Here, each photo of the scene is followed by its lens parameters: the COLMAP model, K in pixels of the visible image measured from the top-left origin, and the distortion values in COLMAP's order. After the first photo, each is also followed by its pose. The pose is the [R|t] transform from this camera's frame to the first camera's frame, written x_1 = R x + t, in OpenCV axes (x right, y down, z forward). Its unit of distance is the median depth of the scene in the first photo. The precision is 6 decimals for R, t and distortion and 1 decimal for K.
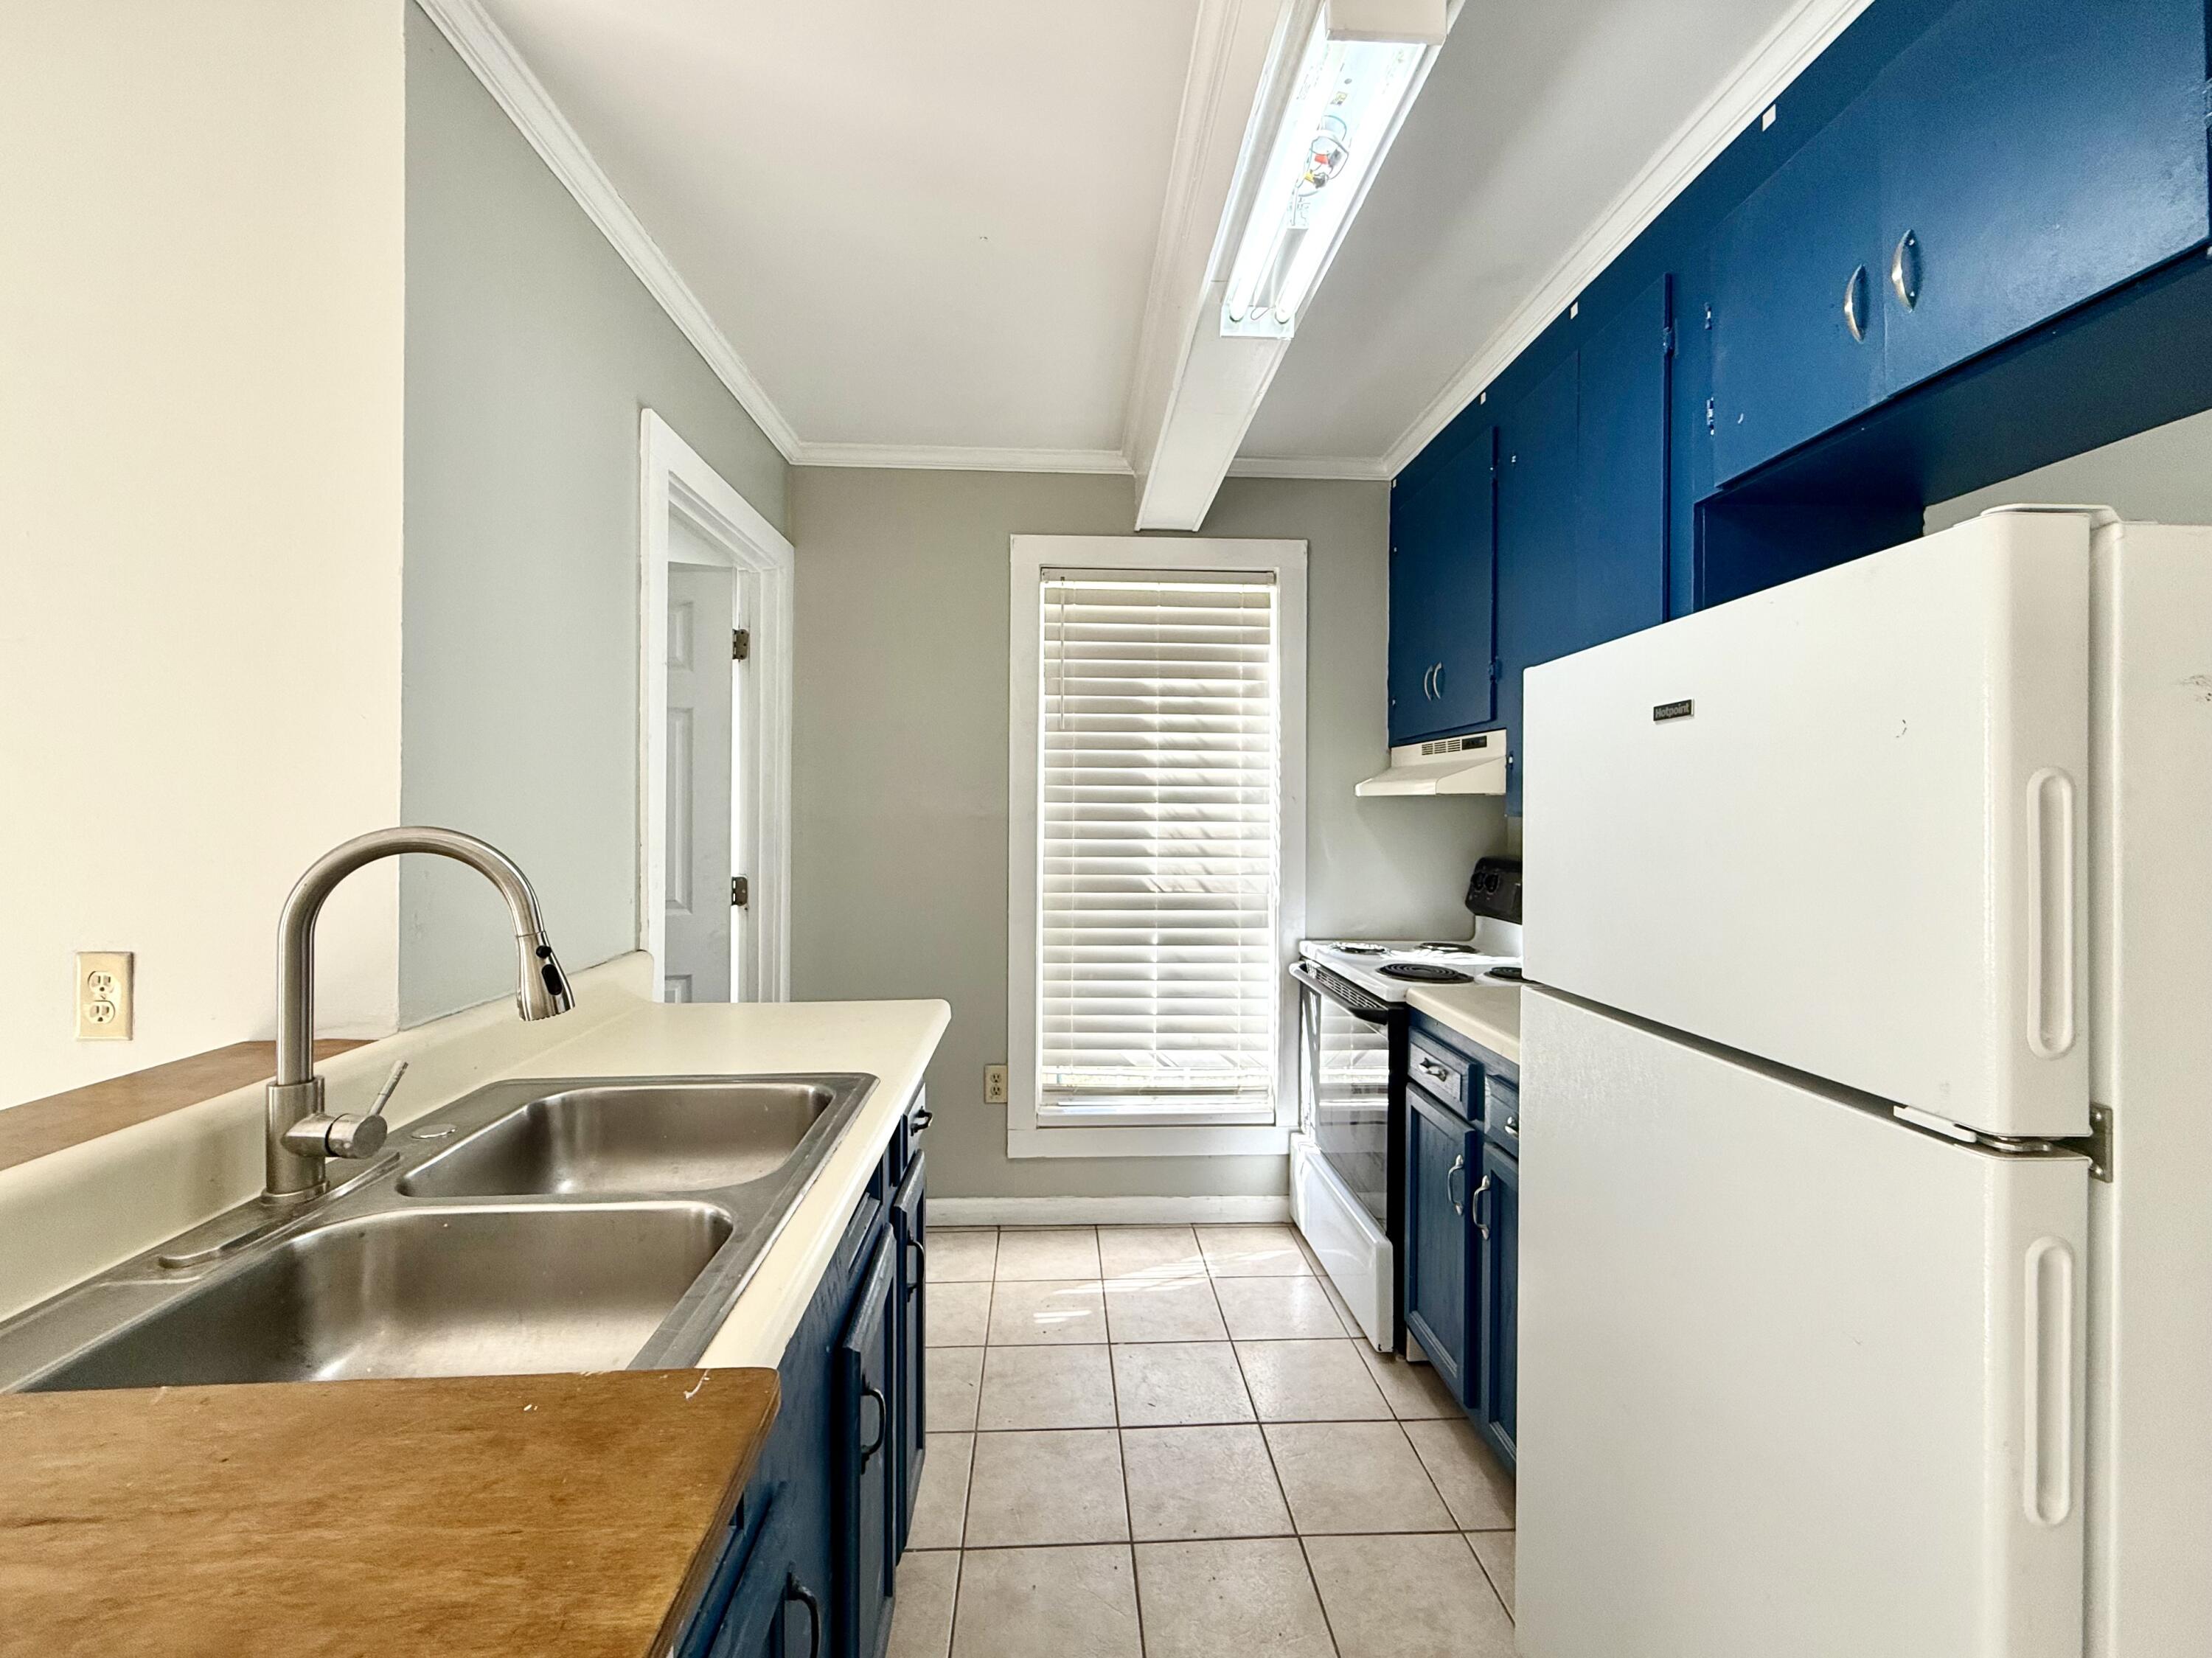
lens RADIAL K [[908.5, 0, 1100.3], [0, 908.5, 818.2], [0, 0, 1]] dist [-0.001070, -0.000134]
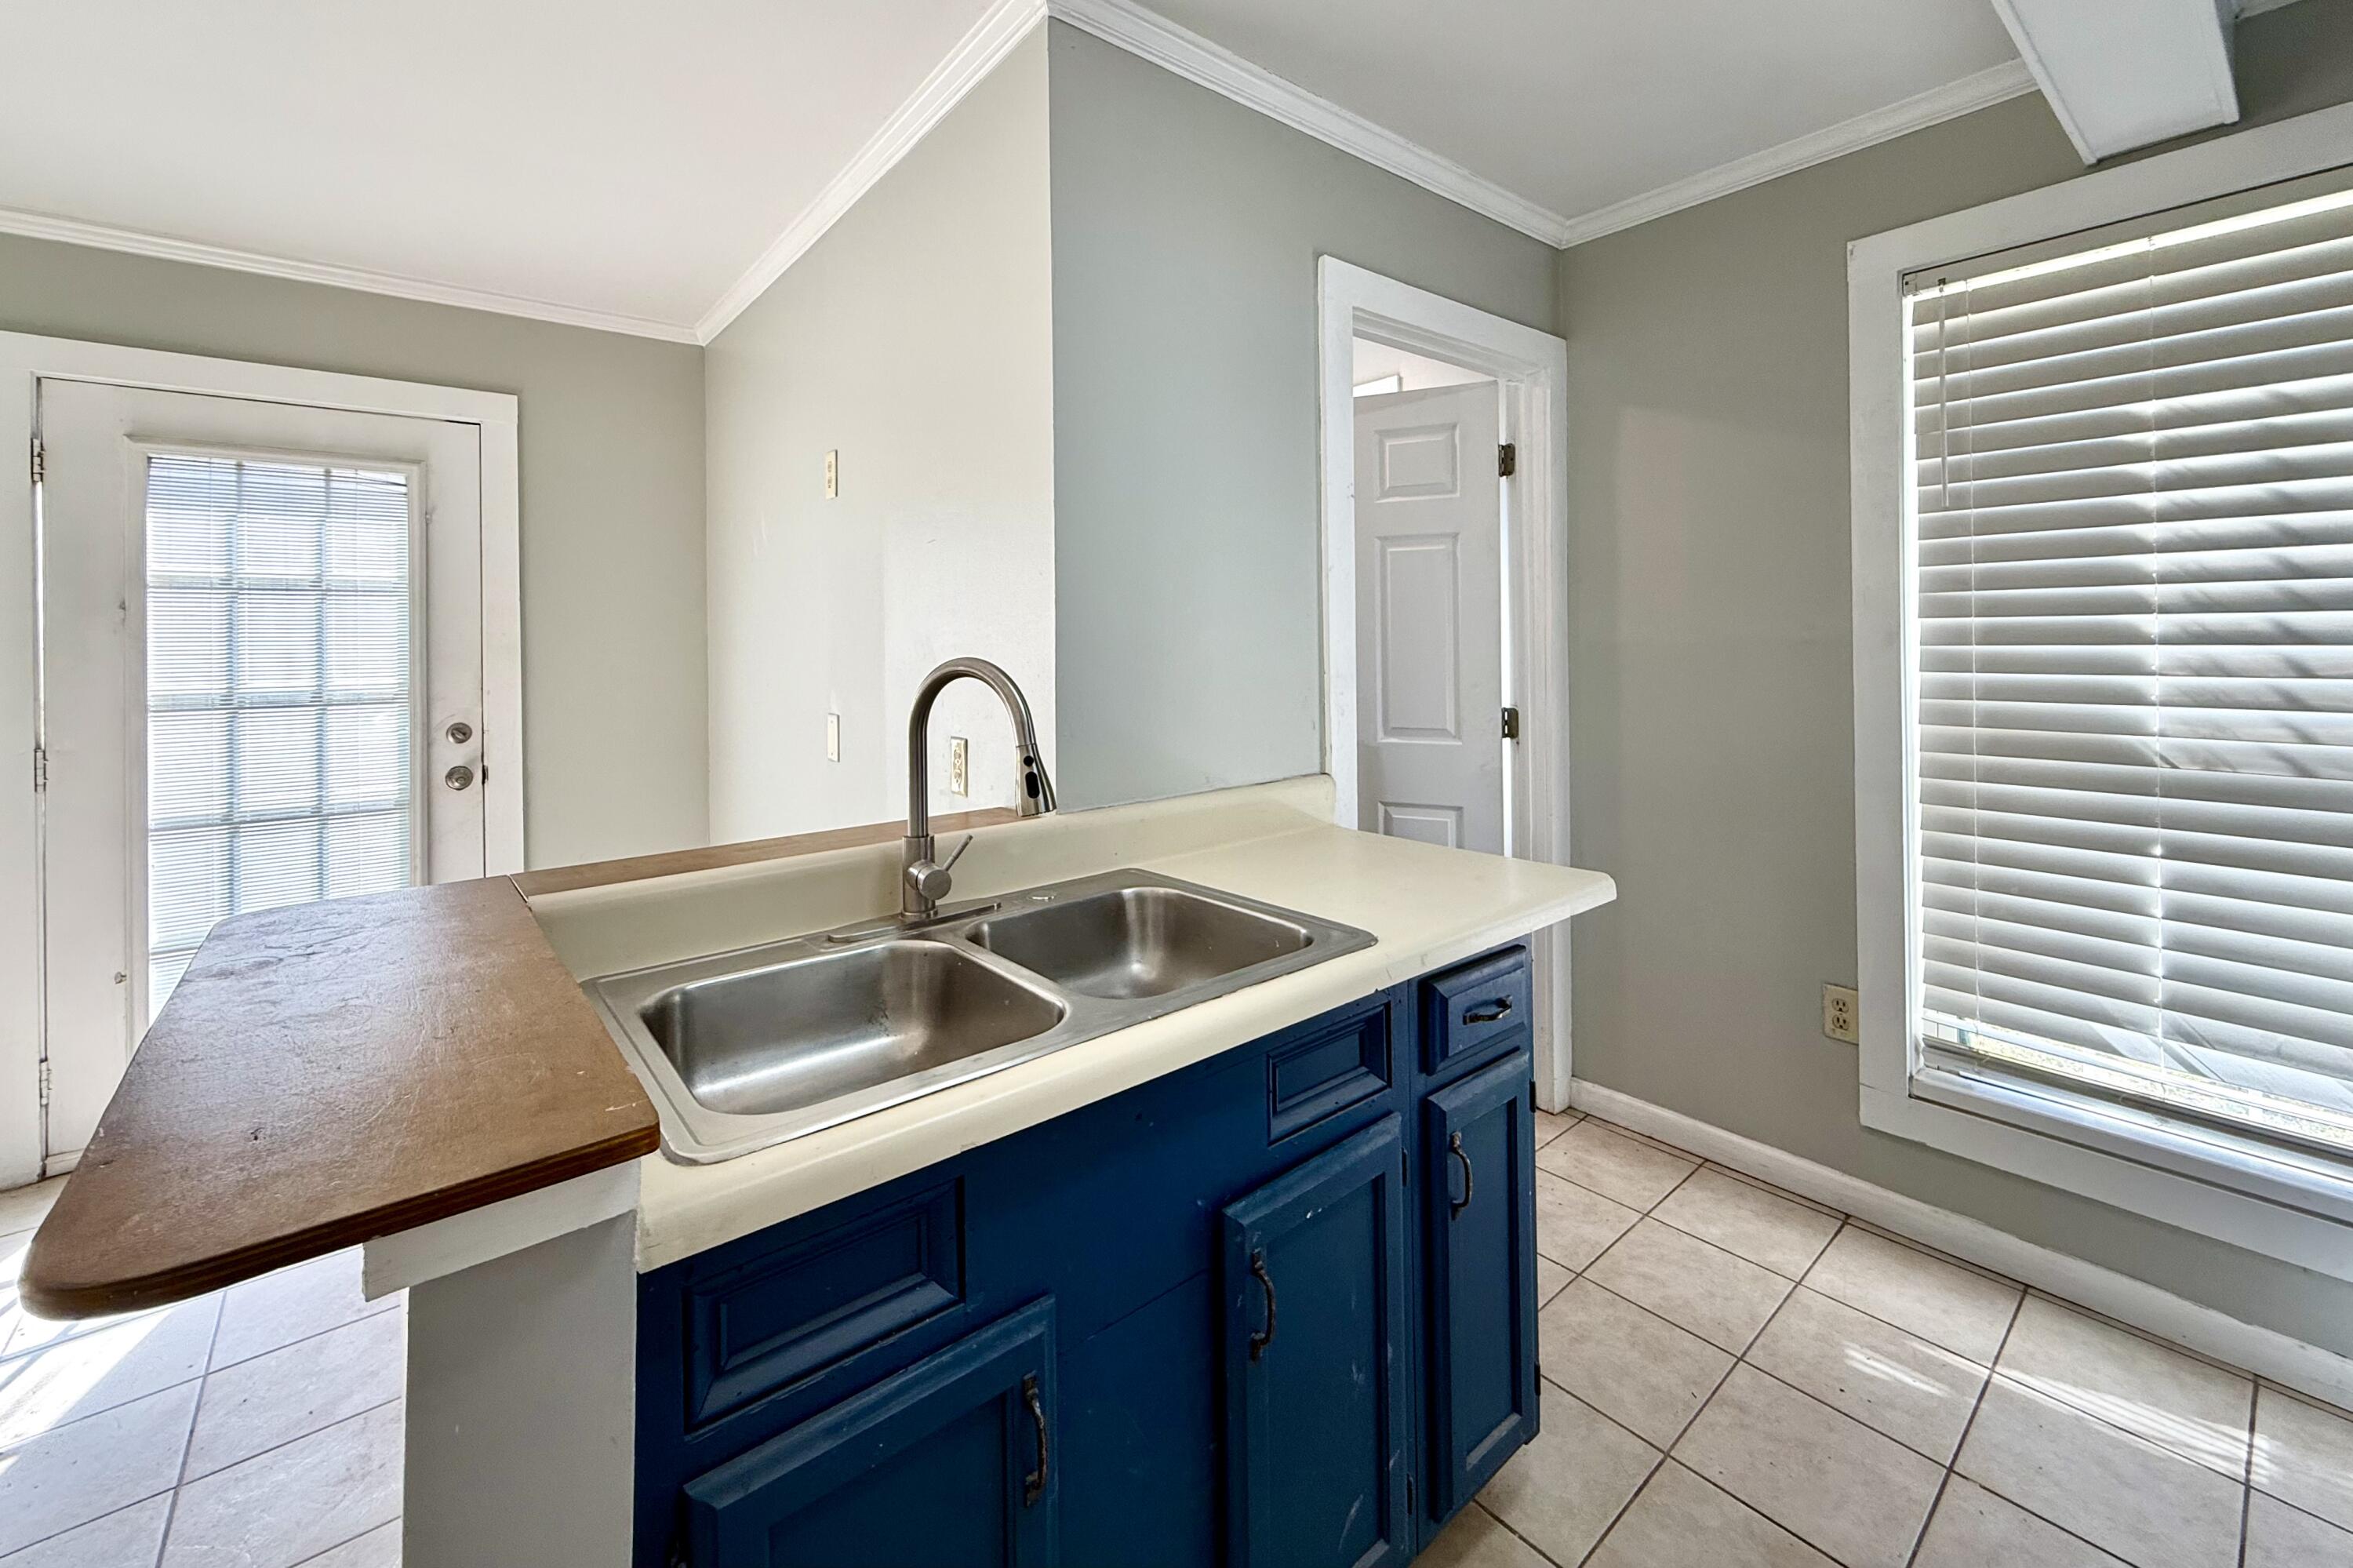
lens RADIAL K [[957.8, 0, 1190.5], [0, 957.8, 636.3], [0, 0, 1]] dist [-0.000461, 0.000092]
pose [[0.602802, -0.016150, -0.797728, 0.184525], [0.010511, 0.999869, -0.012300, -0.000496], [0.797822, -0.000970, 0.602893, 0.138357]]
